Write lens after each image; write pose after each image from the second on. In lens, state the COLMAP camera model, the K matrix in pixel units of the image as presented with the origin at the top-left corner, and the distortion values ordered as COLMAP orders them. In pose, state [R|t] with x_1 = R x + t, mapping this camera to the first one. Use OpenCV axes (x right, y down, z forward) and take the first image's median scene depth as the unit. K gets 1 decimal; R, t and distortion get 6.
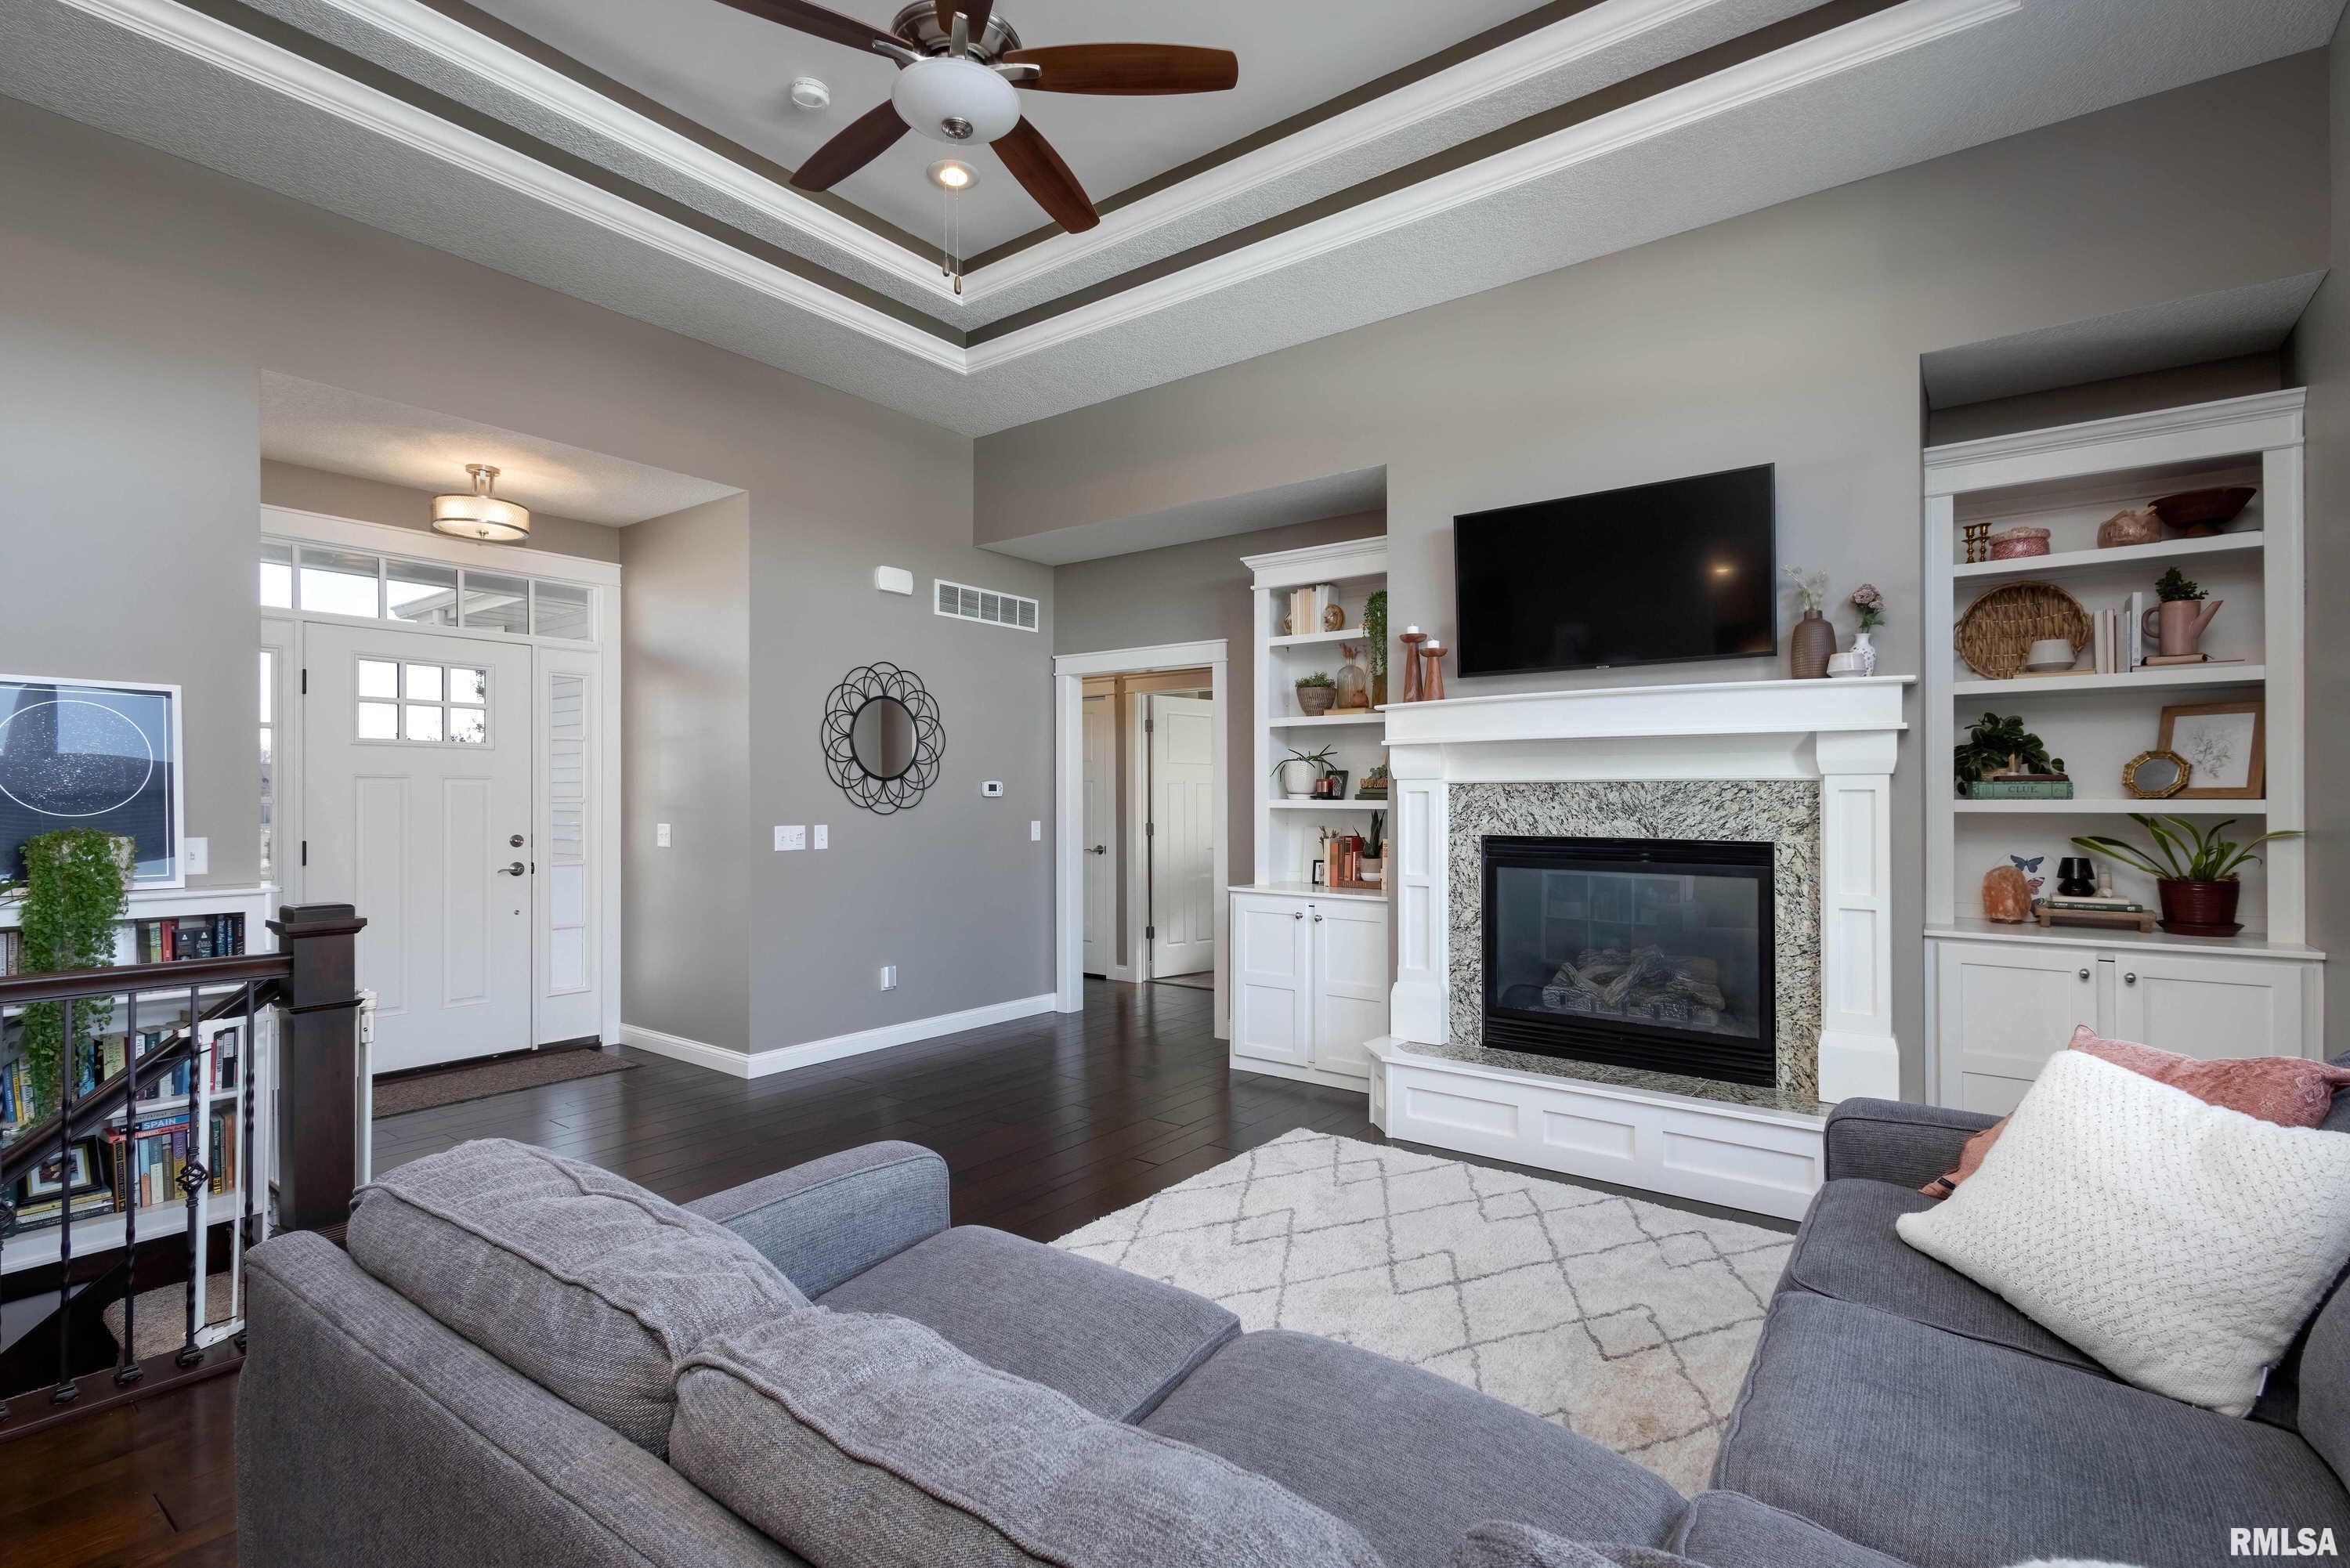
lens RADIAL K [[1096.4, 0, 1175.0], [0, 1096.4, 784.0], [0, 0, 1]] dist [0.001166, 0.000317]
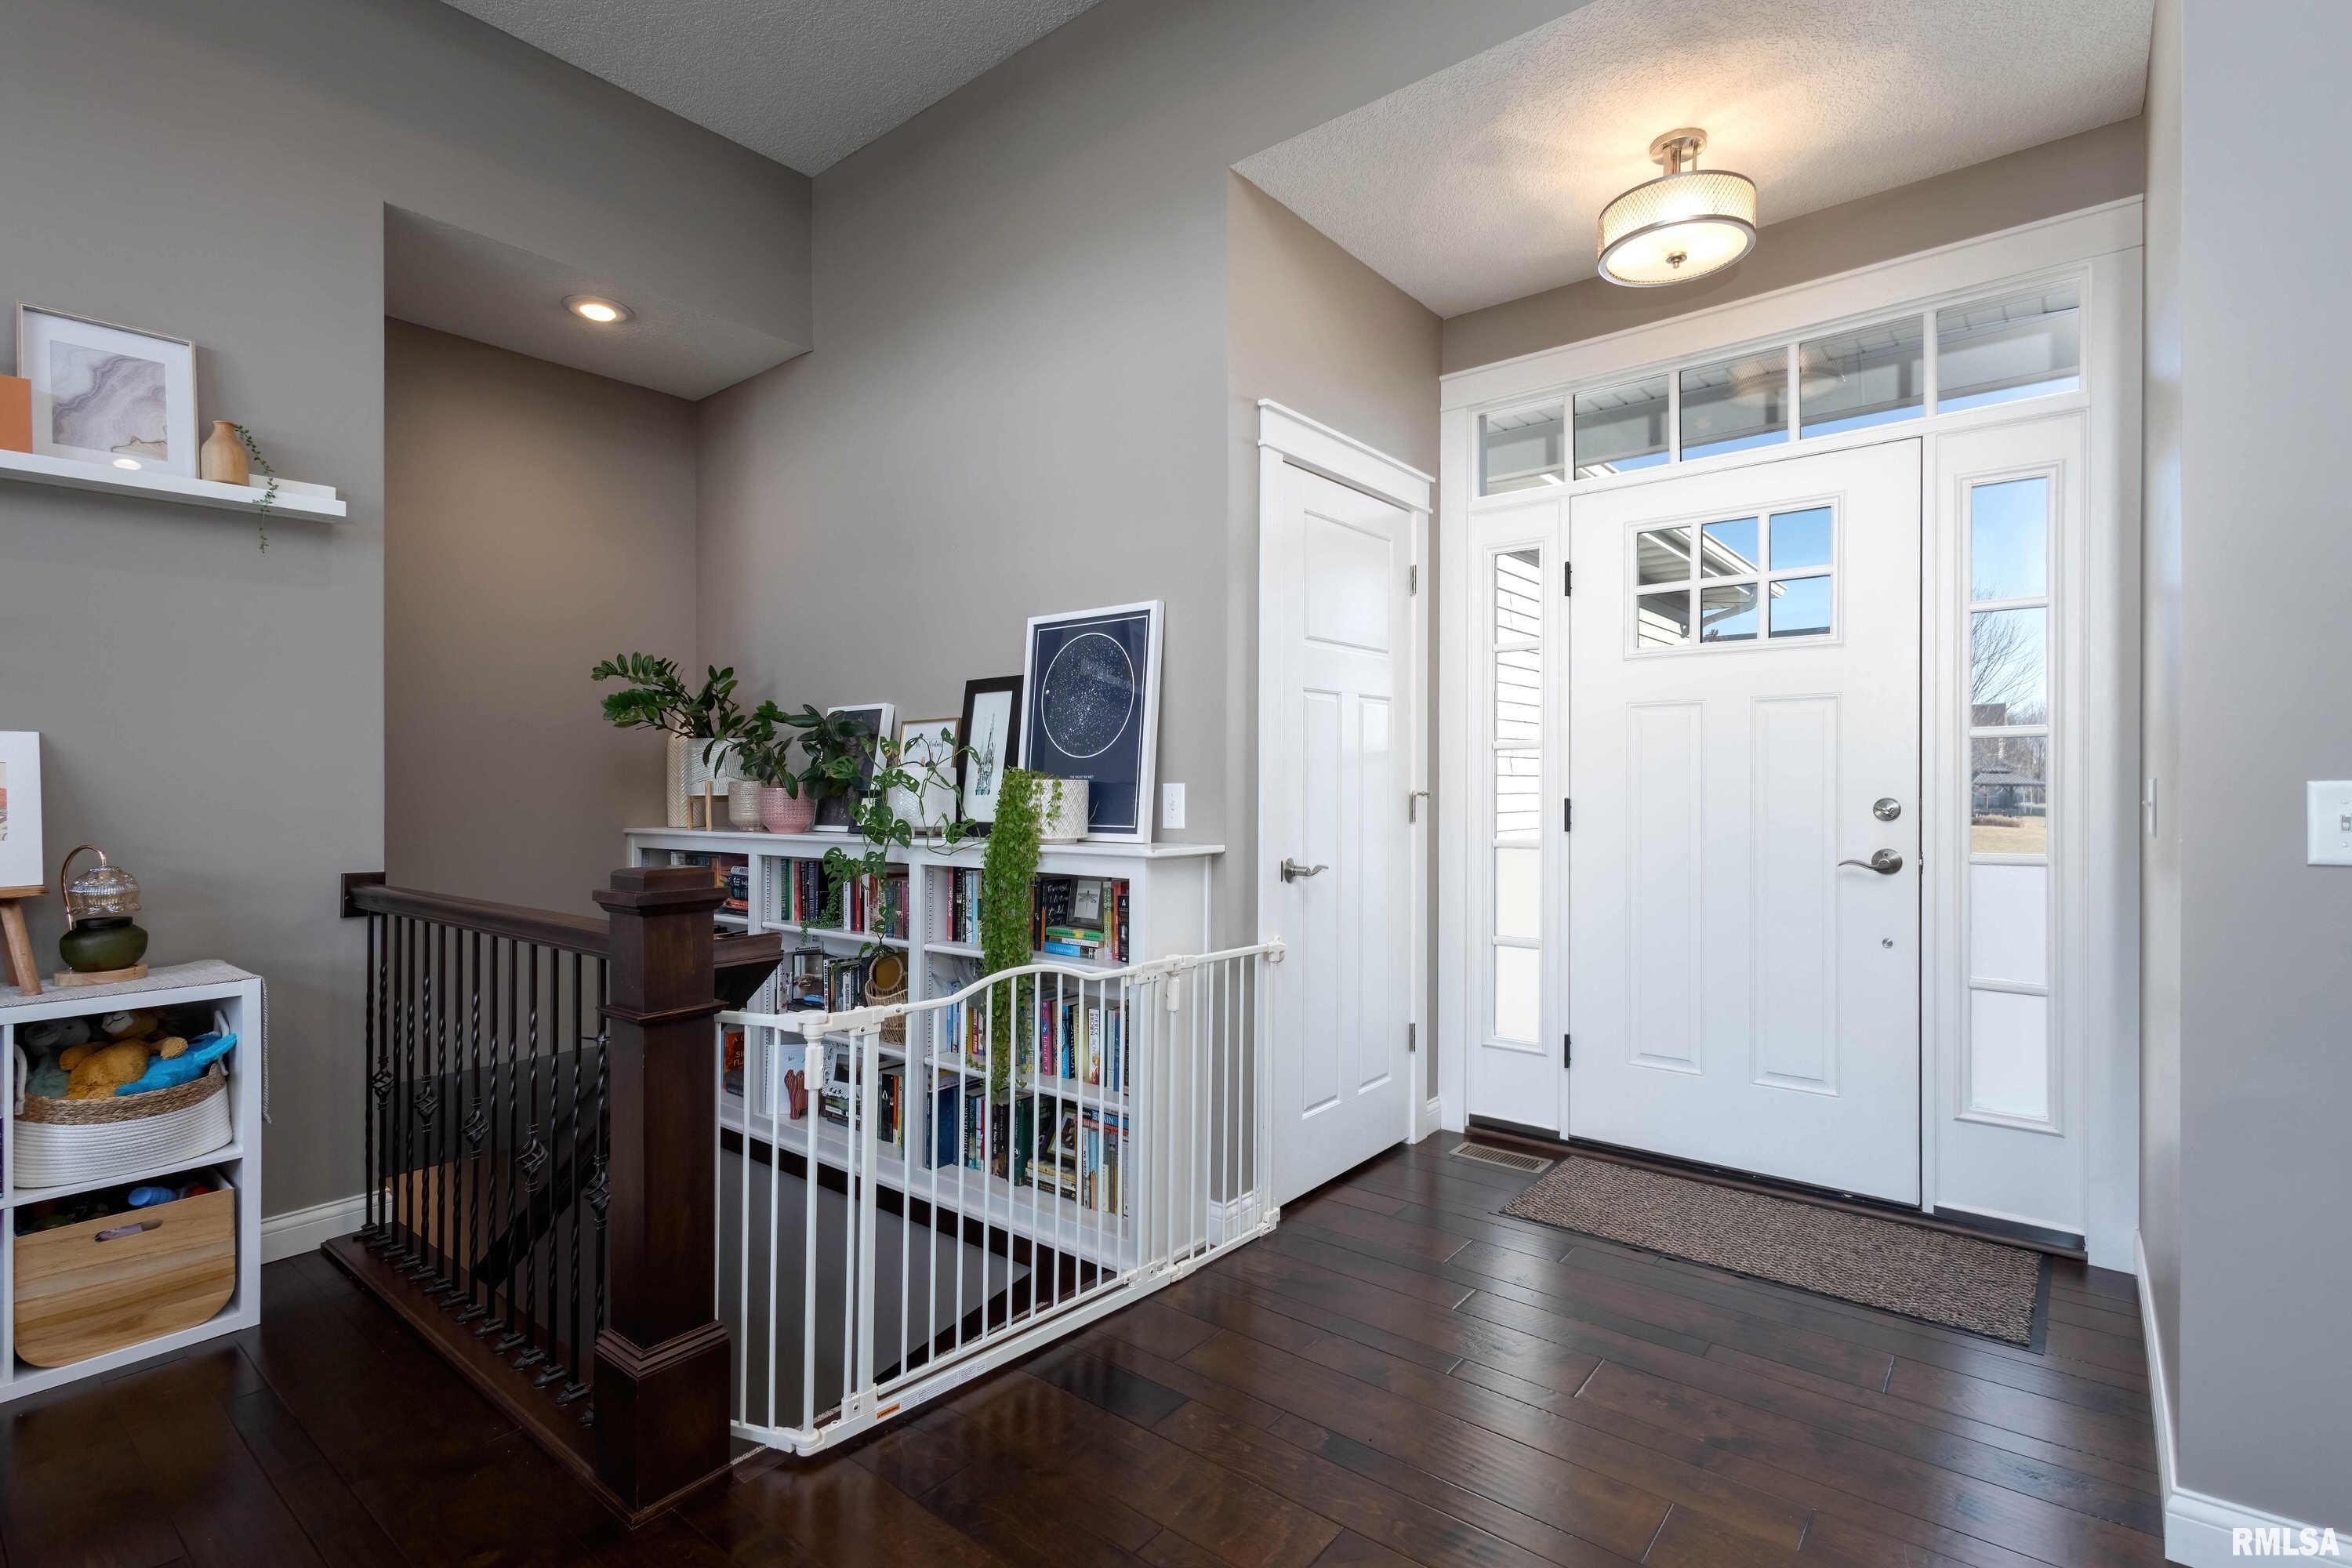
lens RADIAL K [[1097.4, 0, 1176.0], [0, 1097.4, 784.0], [0, 0, 1]] dist [0.001166, 0.000317]
pose [[-0.023334, 0.000128, -0.999728, -0.052891], [0.019150, 0.999817, -0.000319, 0.032466], [0.999544, -0.019153, -0.023332, 0.669065]]
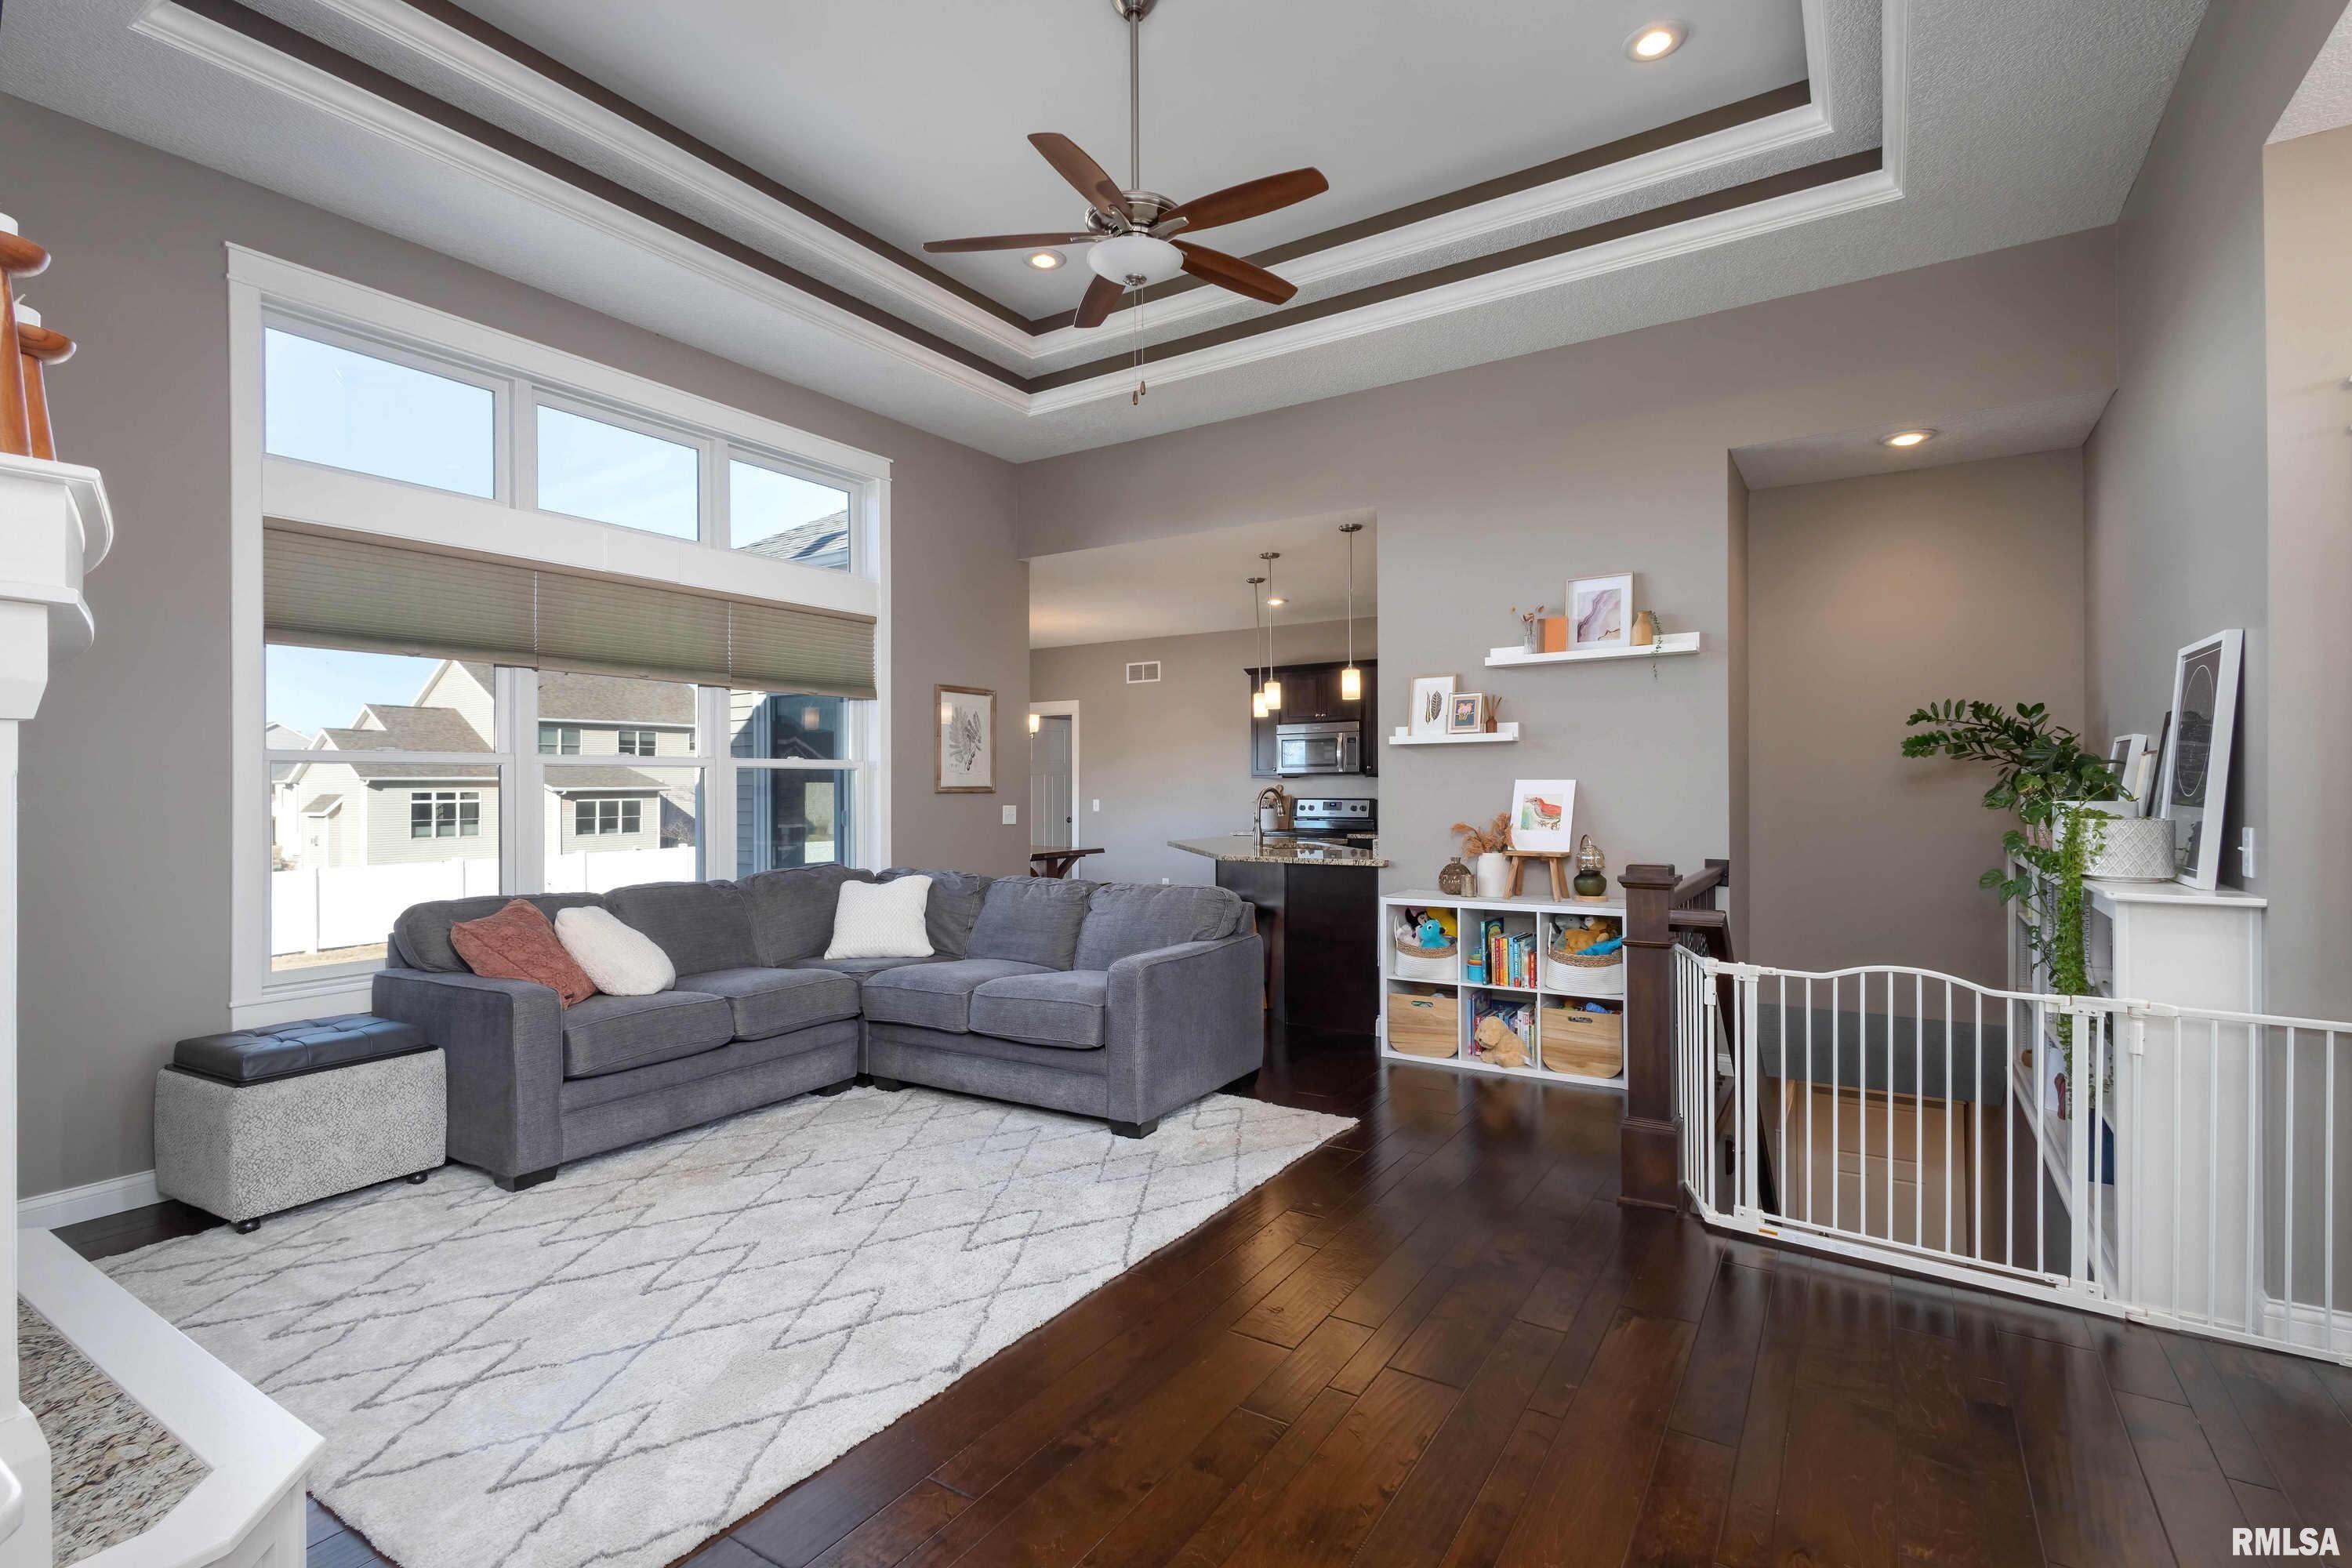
lens RADIAL K [[1097.4, 0, 1176.0], [0, 1097.4, 784.0], [0, 0, 1]] dist [0.001166, 0.000317]
pose [[-0.997046, 0.003725, -0.076717, -0.075027], [0.004872, 0.999879, -0.014763, 0.017936], [0.076653, -0.015094, -0.996944, 1.112883]]
